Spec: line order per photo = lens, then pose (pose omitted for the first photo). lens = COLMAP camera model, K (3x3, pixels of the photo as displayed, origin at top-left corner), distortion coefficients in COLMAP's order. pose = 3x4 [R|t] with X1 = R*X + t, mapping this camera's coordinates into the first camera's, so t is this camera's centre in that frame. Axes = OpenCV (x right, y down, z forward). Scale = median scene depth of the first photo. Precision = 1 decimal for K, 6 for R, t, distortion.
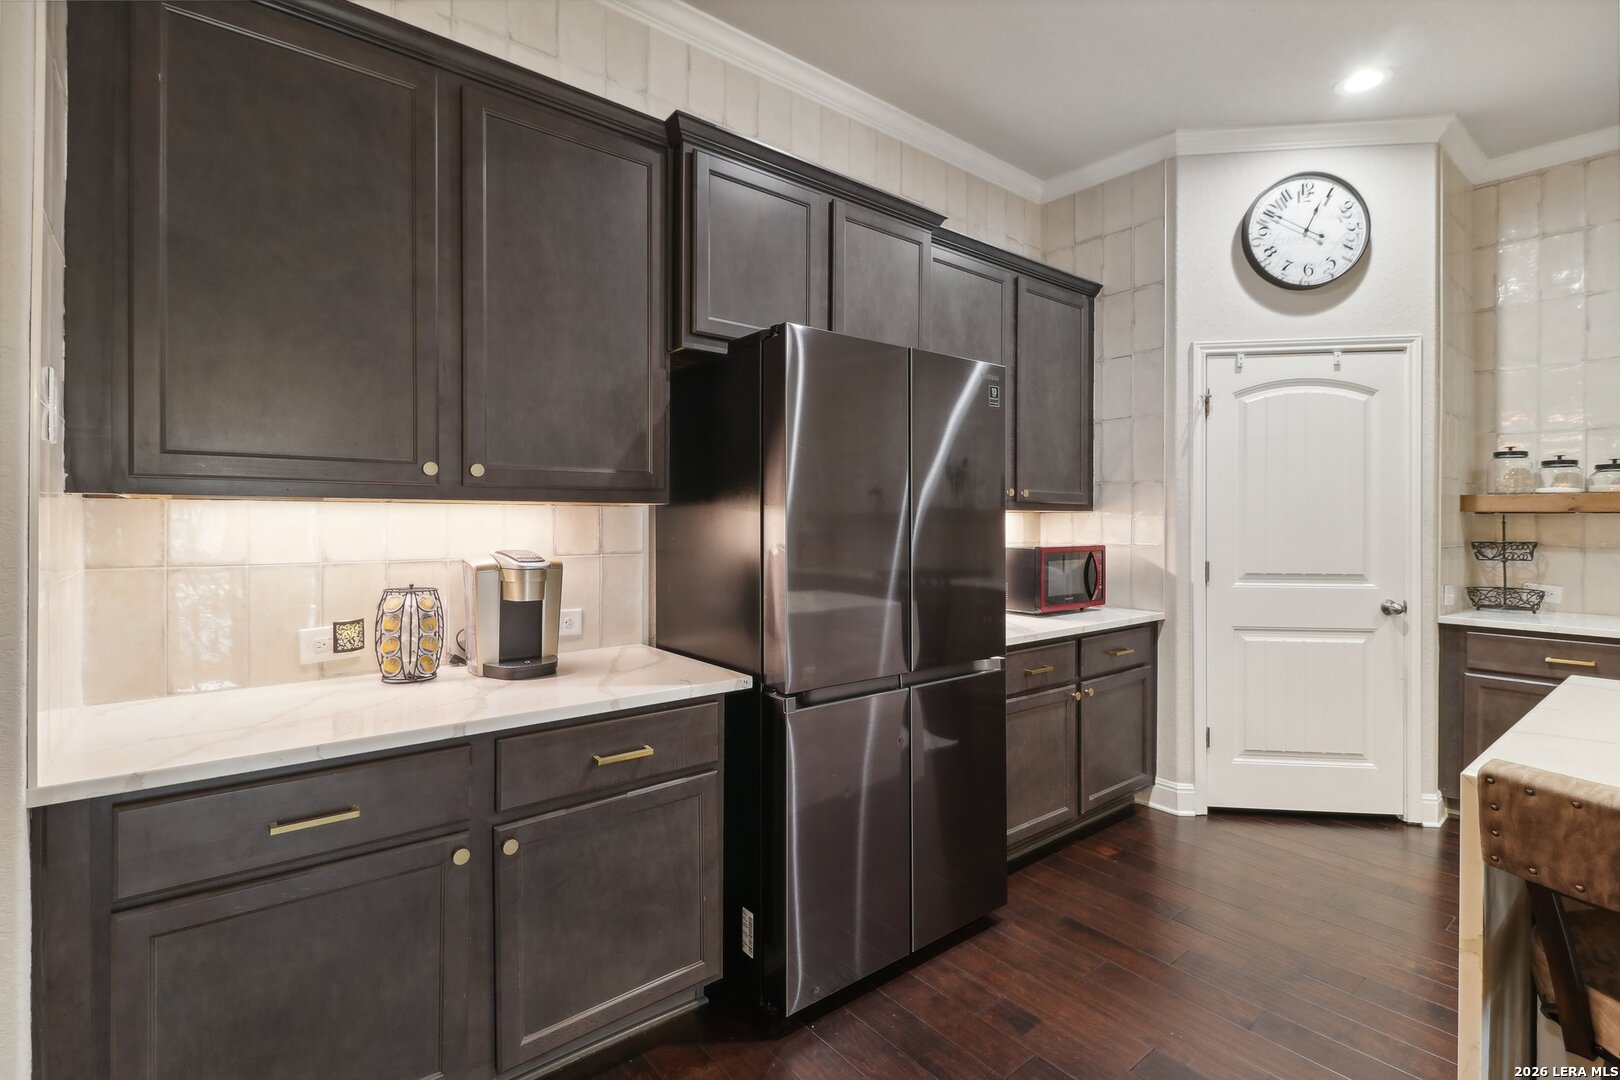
lens RADIAL K [[744.2, 0, 802.0], [0, 744.2, 523.8], [0, 0, 1]] dist [0.021722, -0.015067]
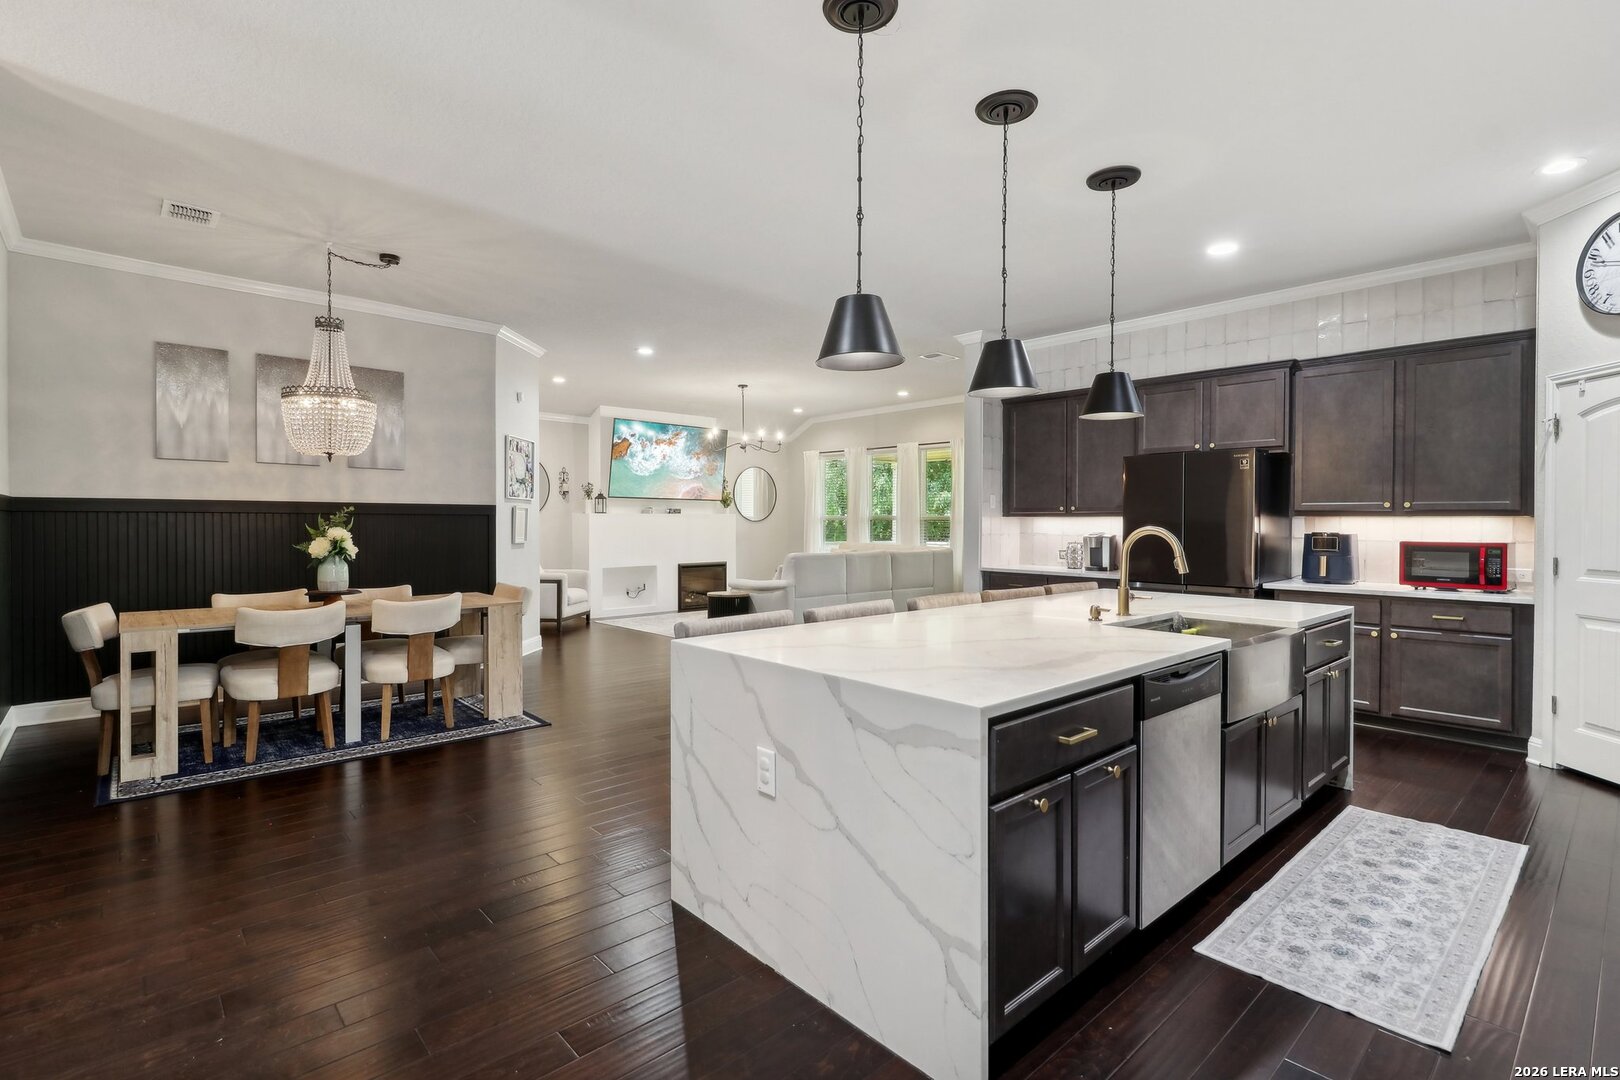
lens RADIAL K [[758.8, 0, 796.0], [0, 758.8, 525.4], [0, 0, 1]] dist [0.023591, -0.016434]
pose [[0.055348, 0.003016, -0.998463, 1.713322], [-0.008610, 0.999960, 0.002543, 0.006211], [0.998430, 0.008456, 0.055371, -0.282562]]
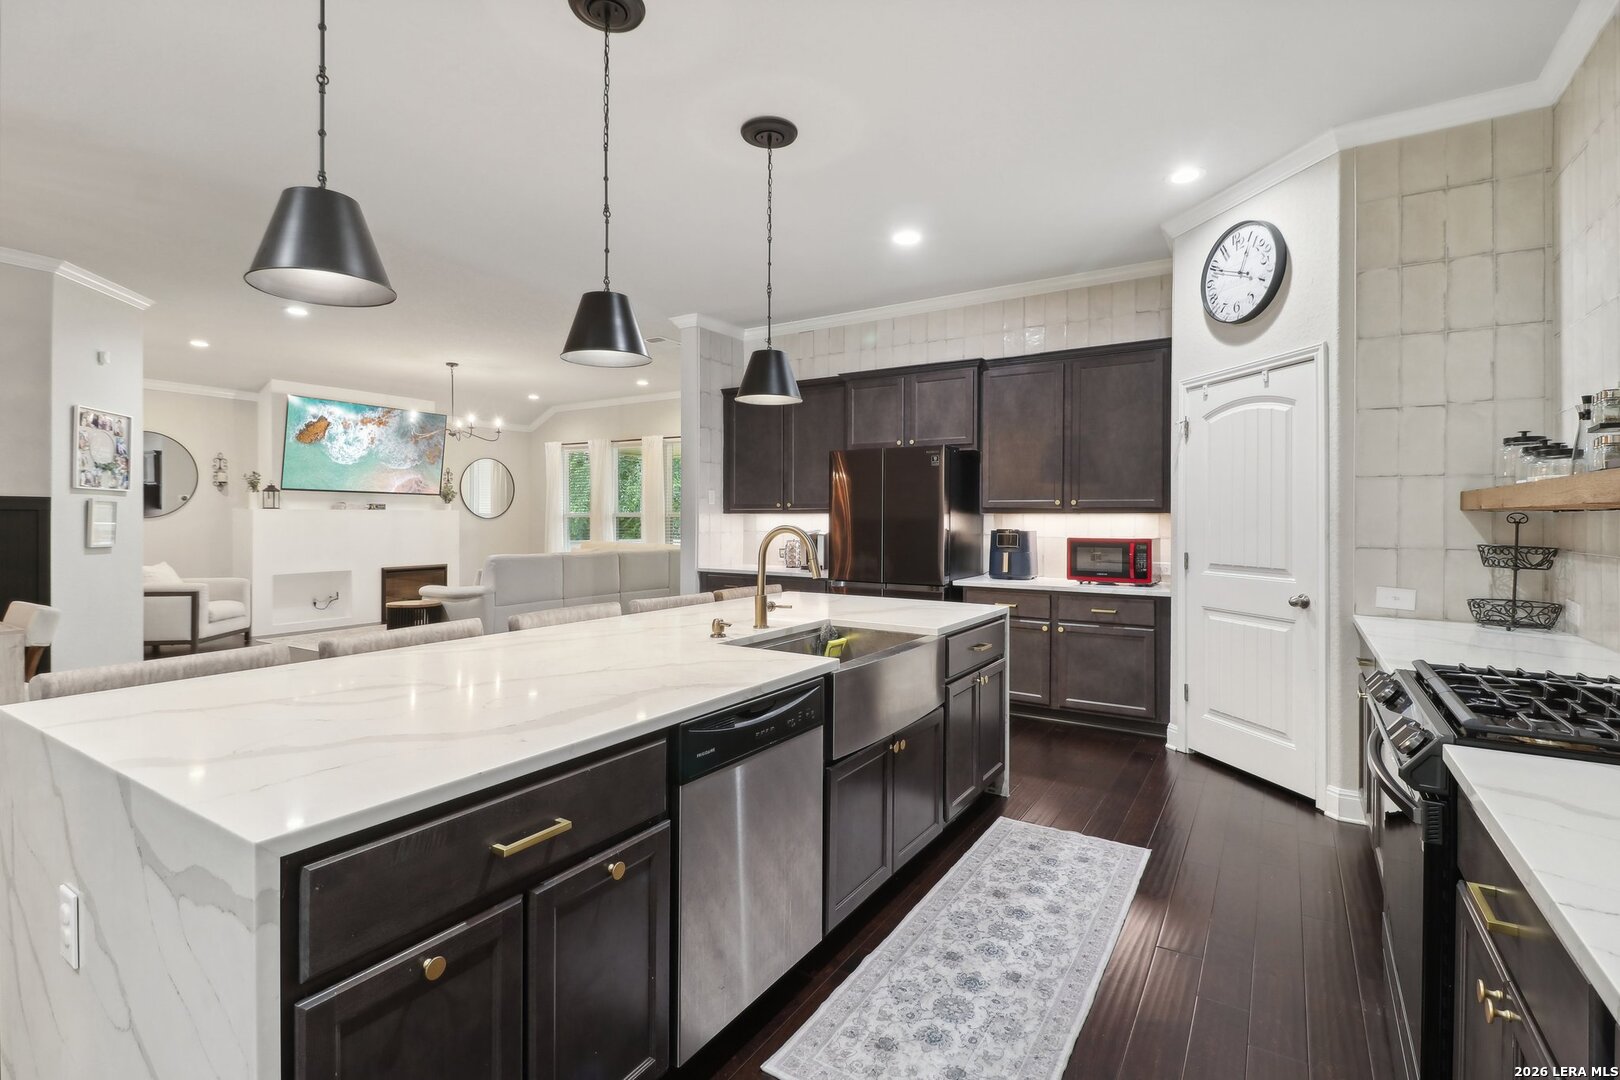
lens RADIAL K [[749.3, 0, 796.9], [0, 749.3, 517.0], [0, 0, 1]] dist [0.020221, -0.014288]
pose [[0.318526, -0.004418, -0.947904, 1.554324], [-0.007027, 0.999951, -0.007022, 0.003745], [0.947888, 0.008897, 0.318479, -0.027510]]
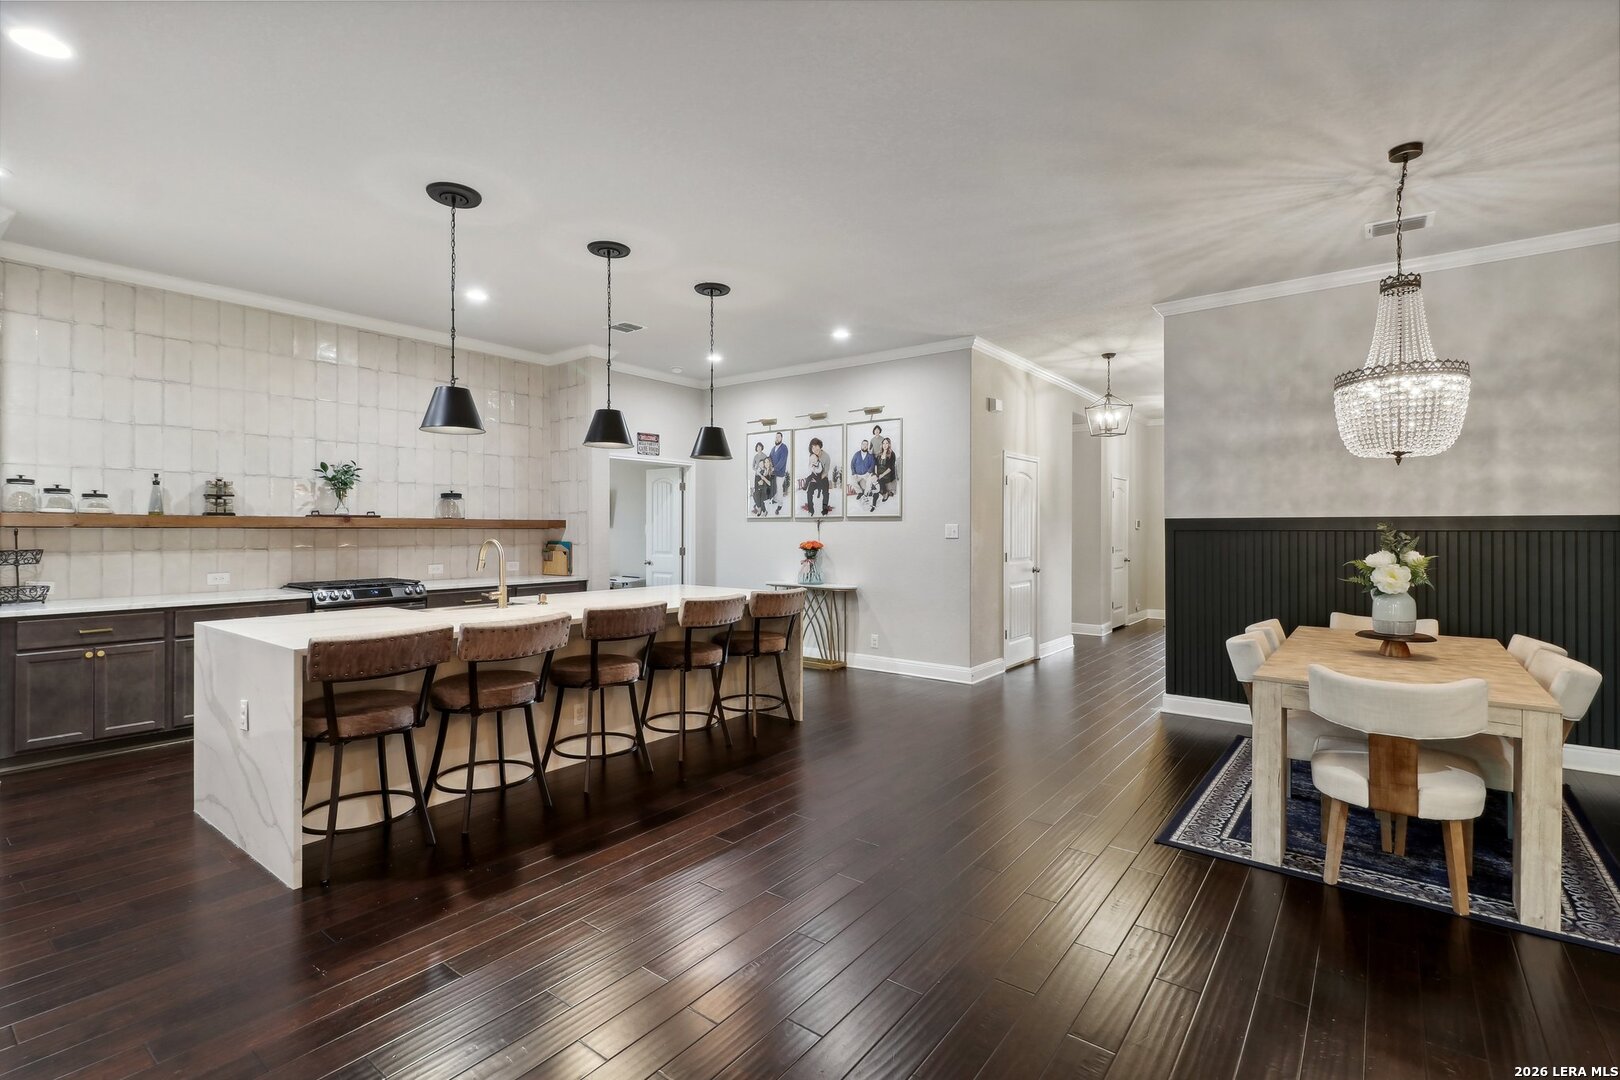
lens RADIAL K [[754.9, 0, 800.9], [0, 754.9, 527.8], [0, 0, 1]] dist [0.000140, -0.001017]
pose [[-0.237078, -0.003369, 0.971485, -0.635656], [0.001925, 0.999990, 0.003938, -0.016380], [-0.971489, 0.002804, -0.237069, 0.014969]]
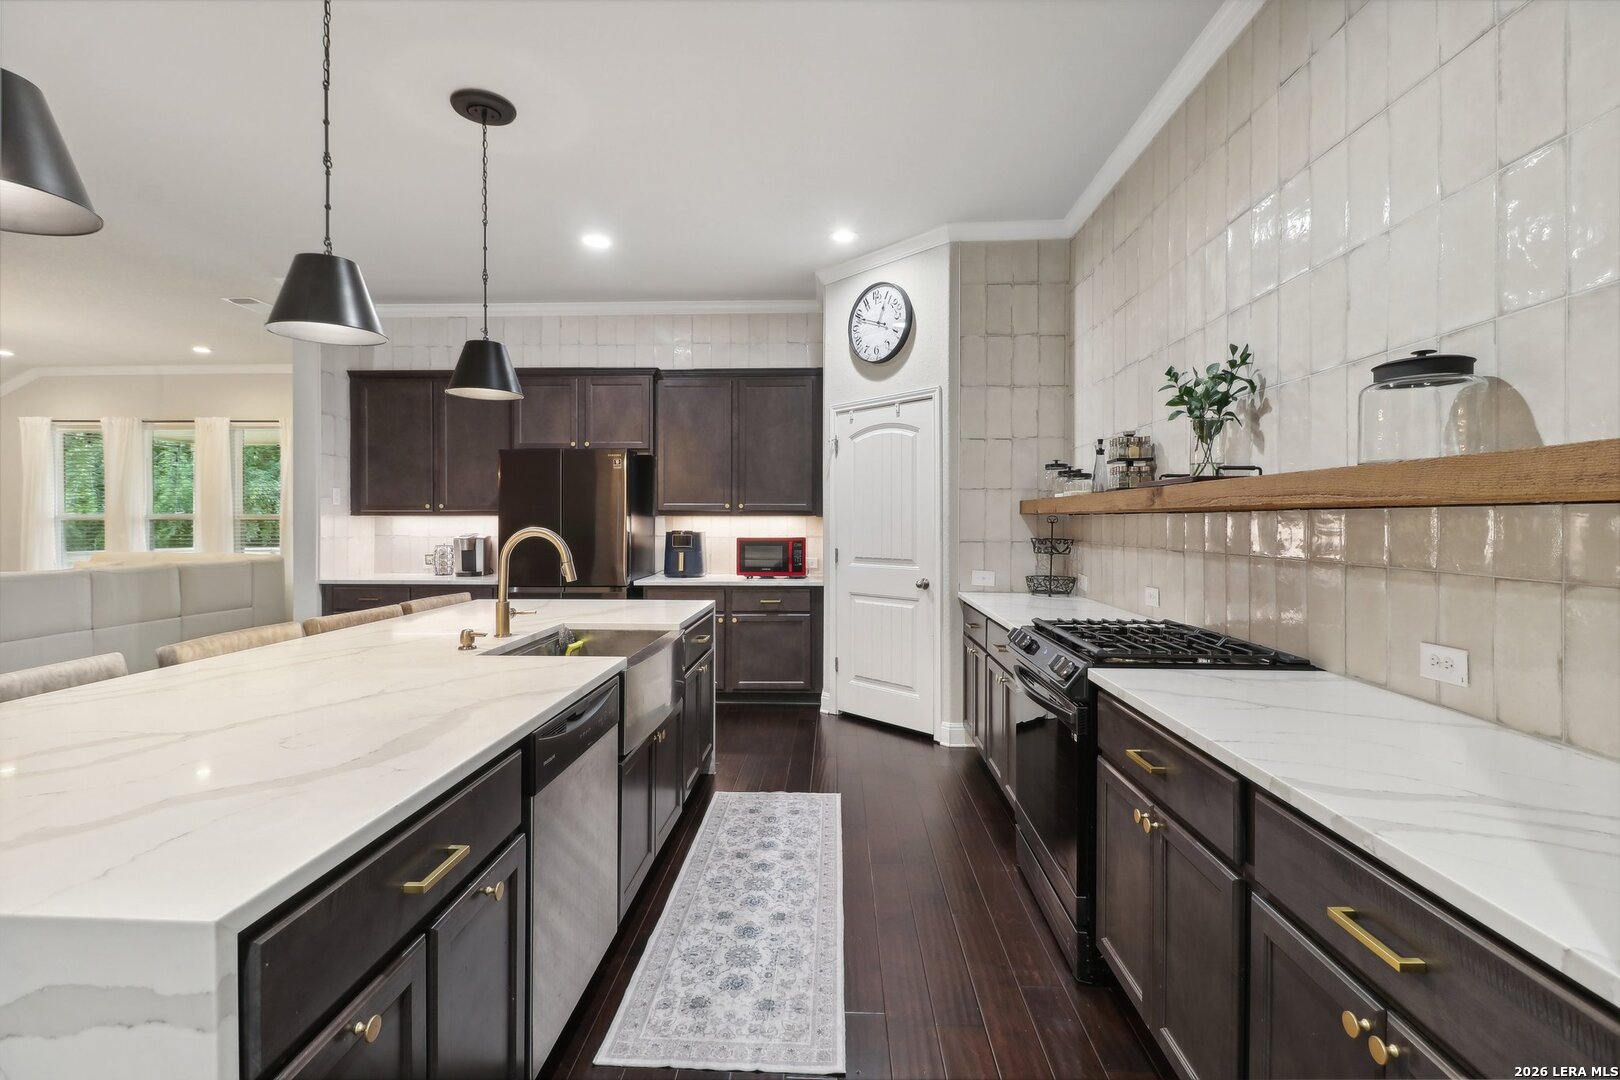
lens RADIAL K [[744.2, 0, 802.0], [0, 744.2, 523.8], [0, 0, 1]] dist [0.021722, -0.015067]
pose [[0.751575, -0.001093, -0.659647, 1.505544], [-0.001178, 0.999995, -0.003000, 0.004795], [0.659647, 0.003031, 0.751570, -0.185933]]
